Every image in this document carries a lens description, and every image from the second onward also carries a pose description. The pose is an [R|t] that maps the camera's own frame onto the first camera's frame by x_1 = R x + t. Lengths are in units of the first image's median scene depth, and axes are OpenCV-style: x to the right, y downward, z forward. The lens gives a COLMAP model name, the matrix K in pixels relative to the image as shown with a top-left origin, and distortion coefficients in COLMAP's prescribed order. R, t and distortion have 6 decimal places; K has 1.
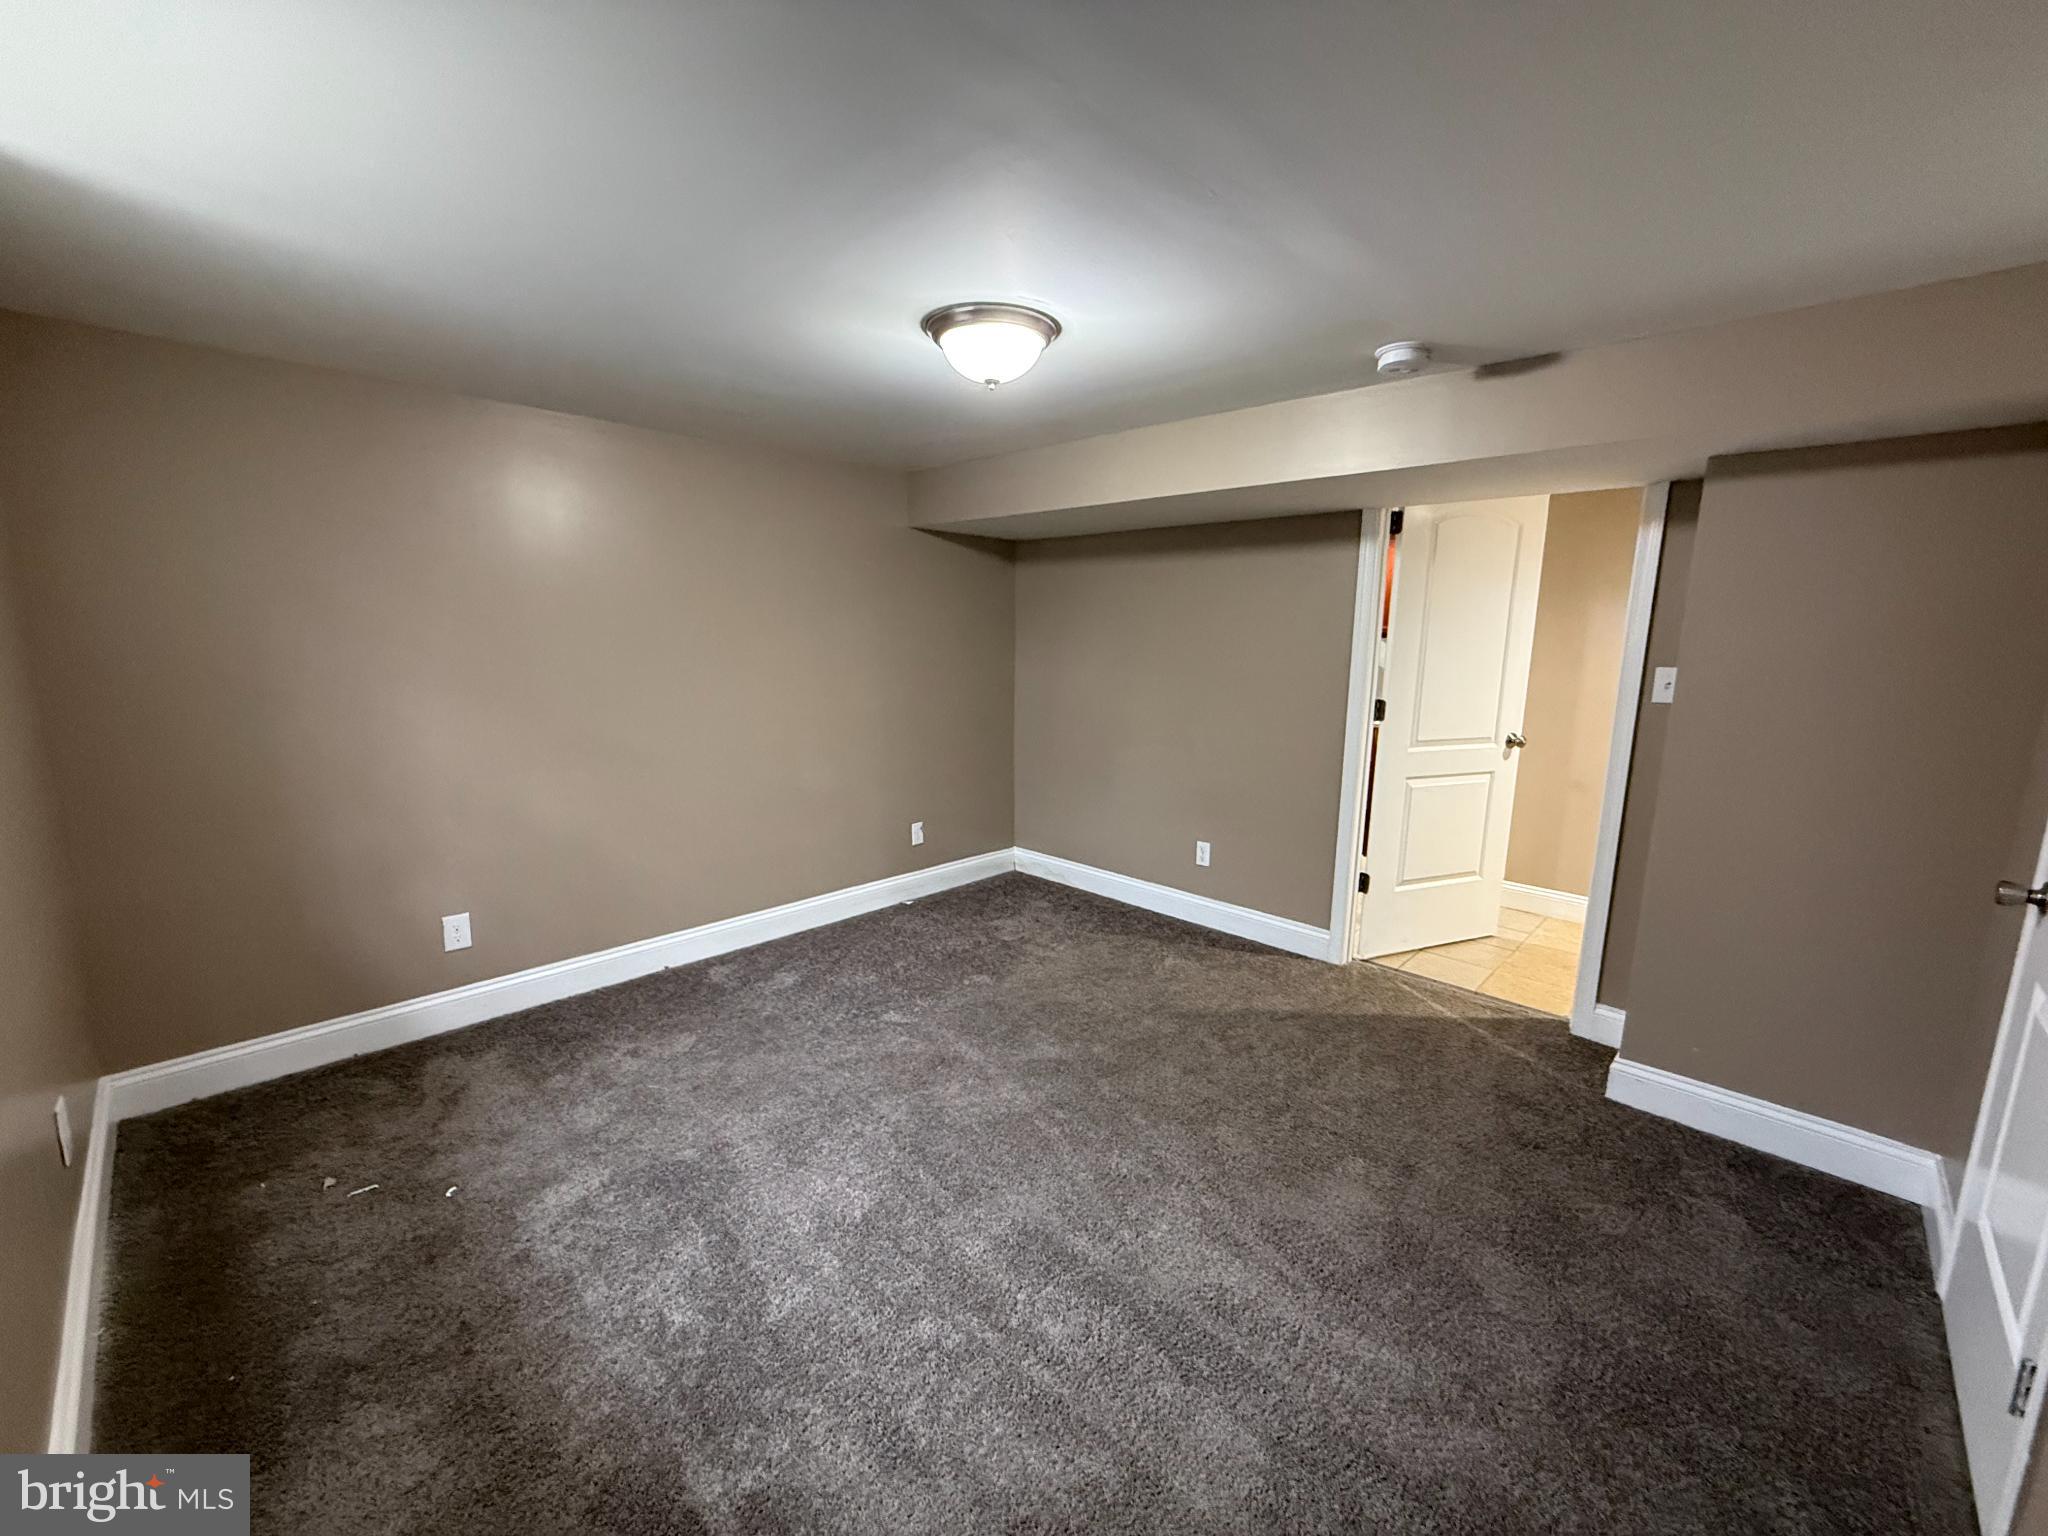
lens RADIAL K [[814.9, 0, 1030.1], [0, 814.9, 771.0], [0, 0, 1]] dist [-0.000345, -0.000552]
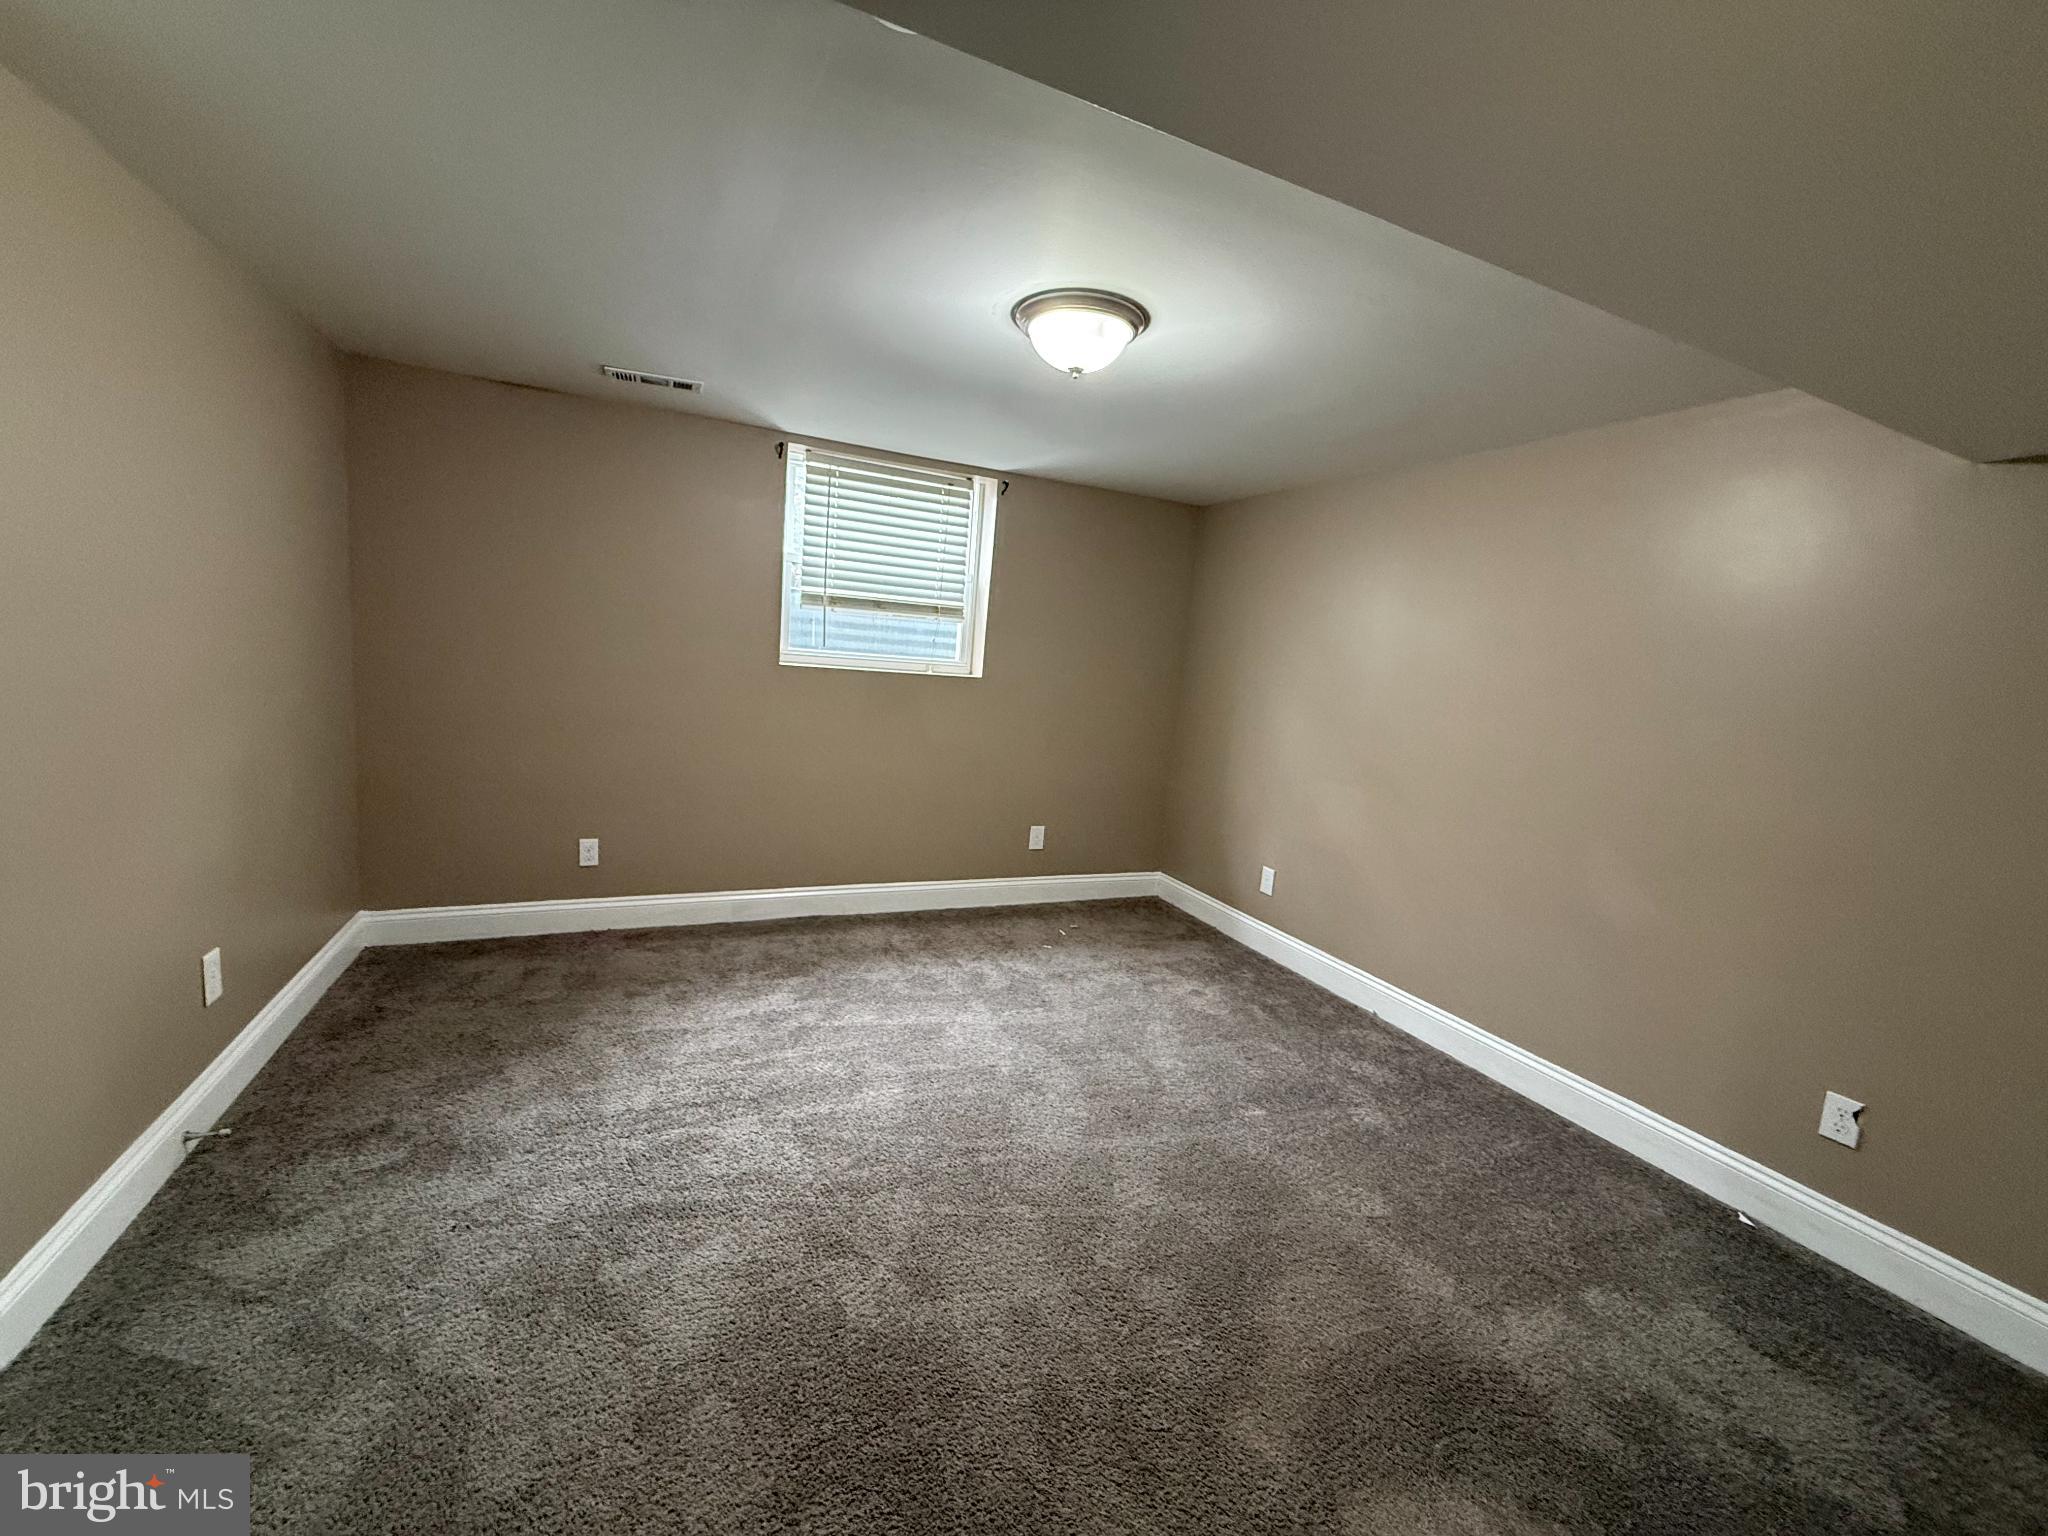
lens RADIAL K [[814.9, 0, 1005.2], [0, 814.9, 764.5], [0, 0, 1]] dist [-0.000345, -0.000552]
pose [[-0.374841, 0.087015, -0.922997, 0.641886], [-0.243006, 0.951554, 0.188395, -0.124179], [0.894675, 0.294911, -0.335536, 0.936537]]
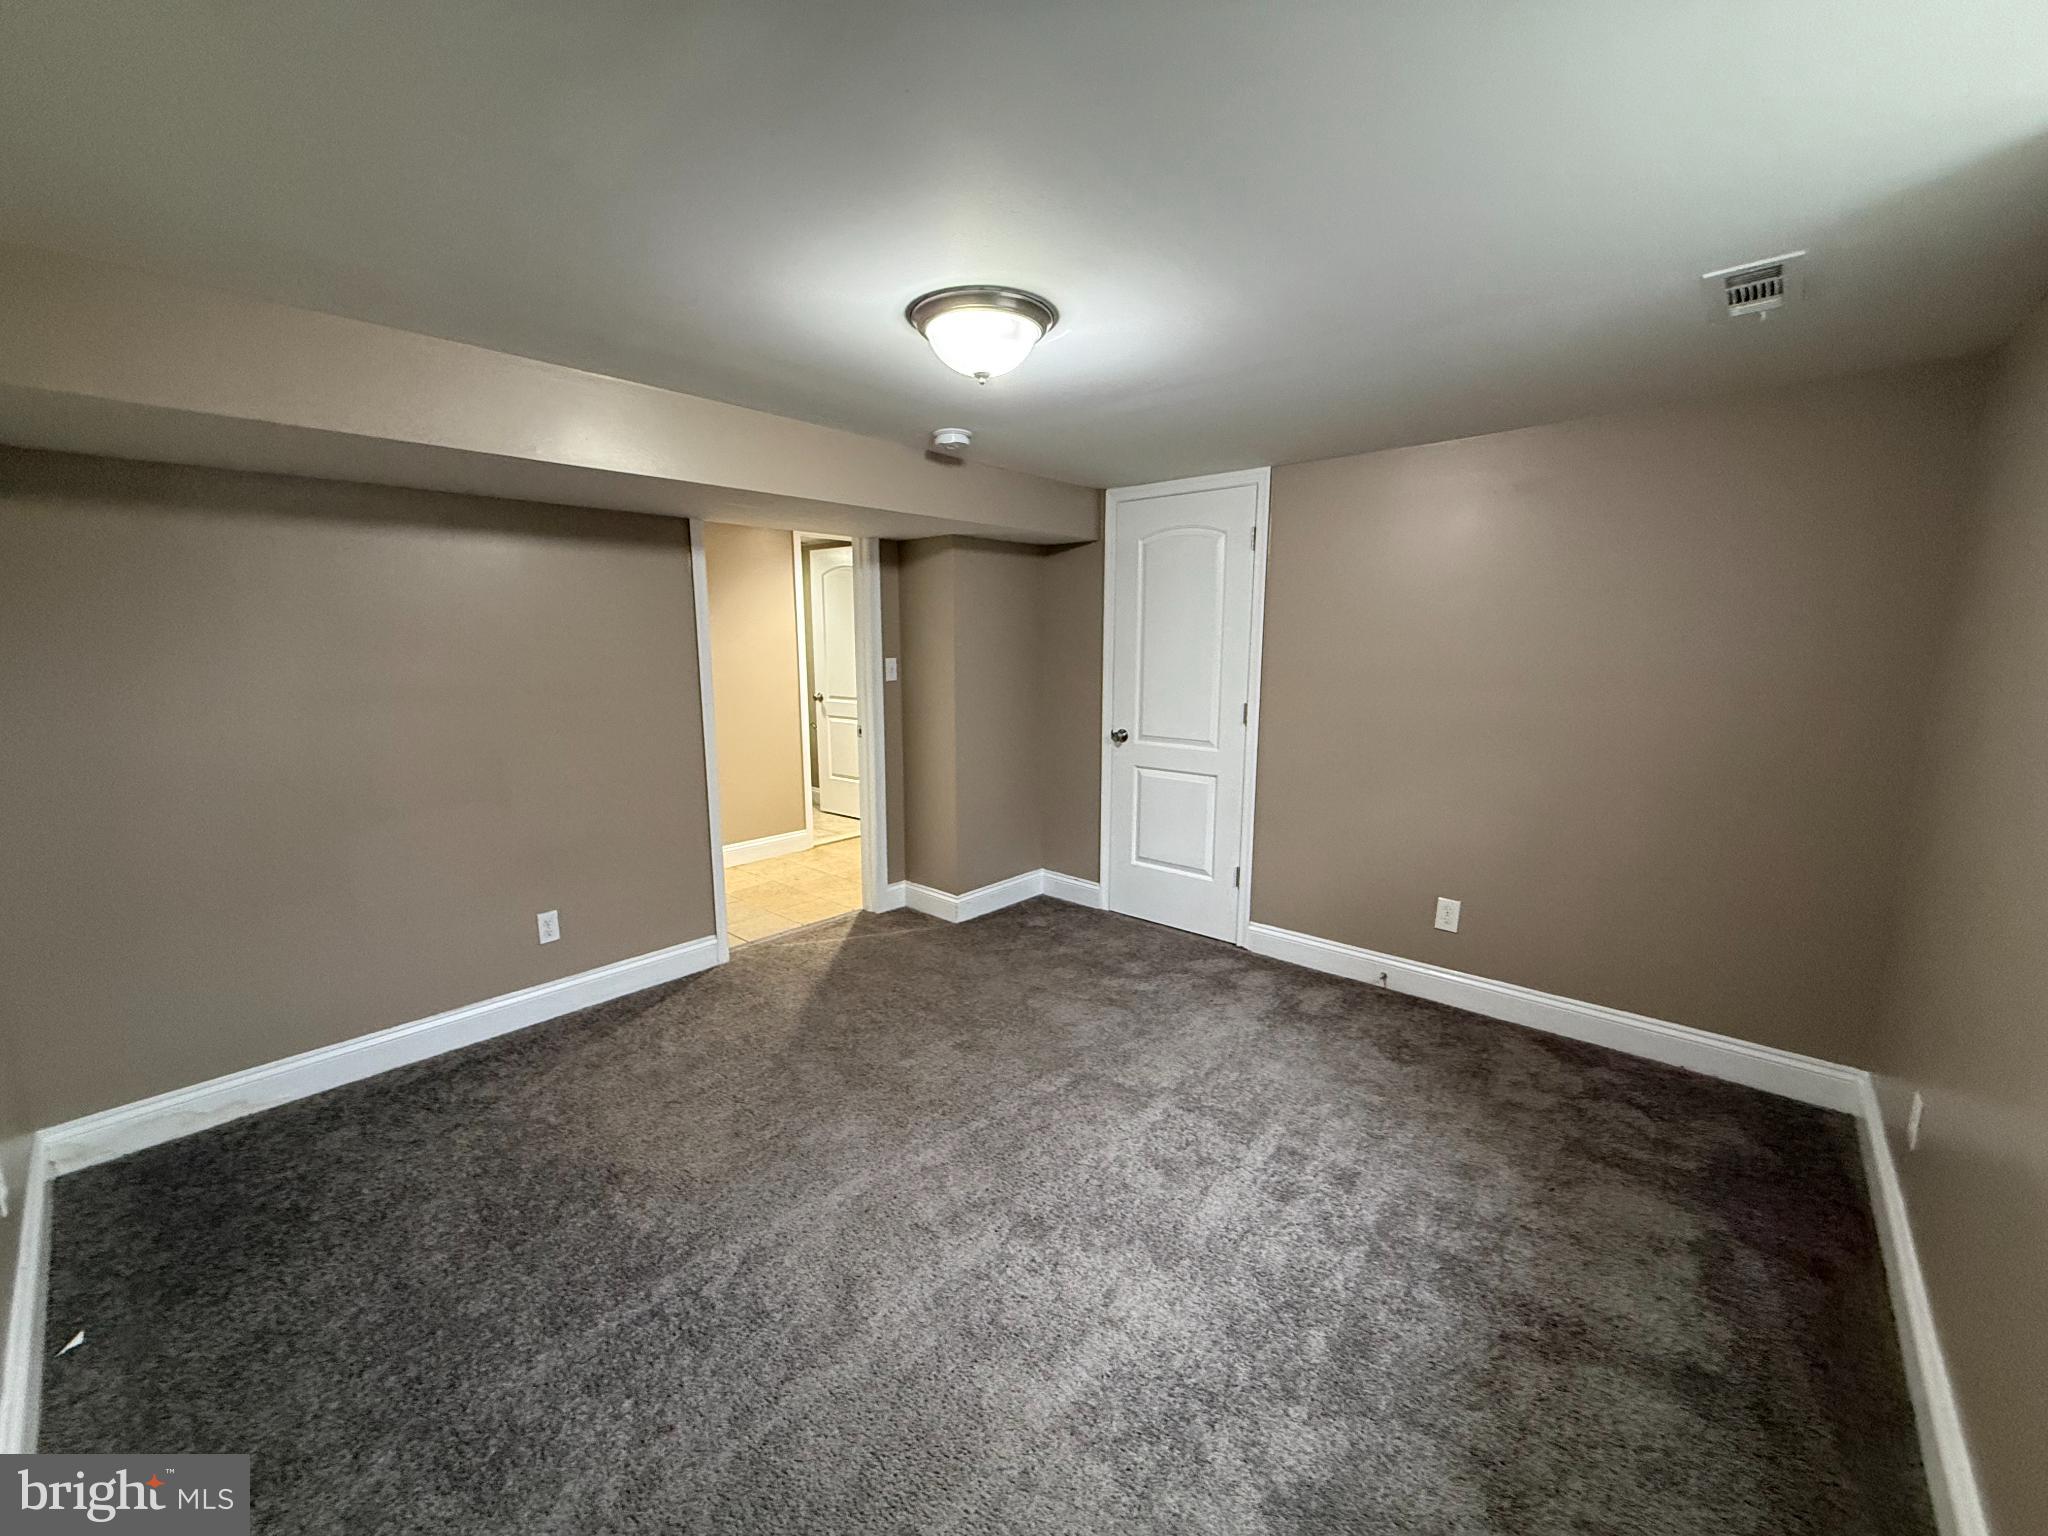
lens RADIAL K [[814.9, 0, 1011.5], [0, 814.9, 770.7], [0, 0, 1]] dist [-0.000345, -0.000552]
pose [[-0.035156, -0.174906, 0.983957, -0.695166], [0.170539, 0.969075, 0.178353, -0.136256], [-0.984724, 0.174073, -0.004240, 0.702764]]
